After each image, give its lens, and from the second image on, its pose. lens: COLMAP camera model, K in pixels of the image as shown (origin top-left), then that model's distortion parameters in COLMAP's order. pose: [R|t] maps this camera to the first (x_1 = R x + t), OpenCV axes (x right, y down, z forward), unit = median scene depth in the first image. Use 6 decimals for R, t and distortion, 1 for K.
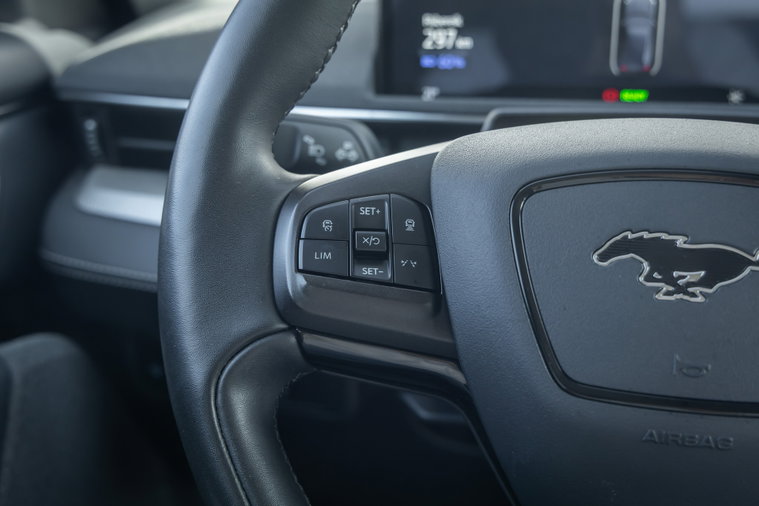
lens RADIAL K [[1000.2, 0, 344.2], [0, 1000.2, 250.5], [0, 0, 1]] dist [0.041944, 0.000000]
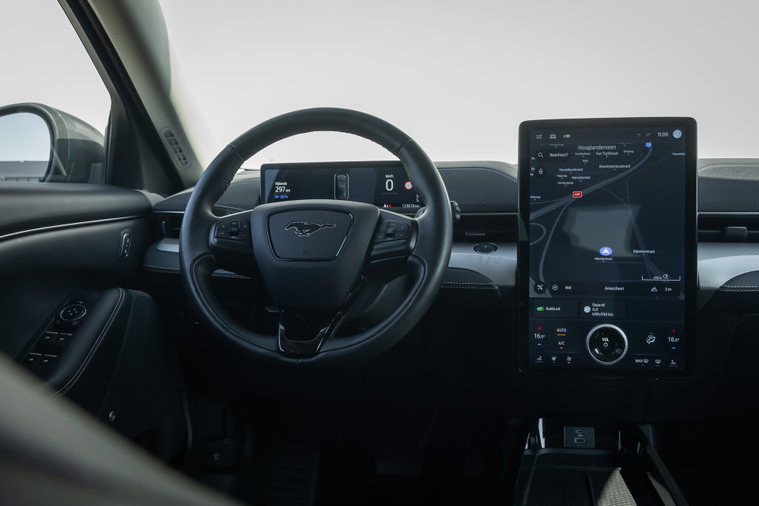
lens RADIAL K [[804.4, 0, 377.3], [0, 804.4, 253.2], [0, 0, 1]] dist [0.000428, 0.000000]
pose [[0.999858, -0.007784, 0.014935, 0.517141], [0.010792, 0.976927, -0.213299, 0.724859], [-0.012930, 0.213430, 0.976873, -1.937258]]
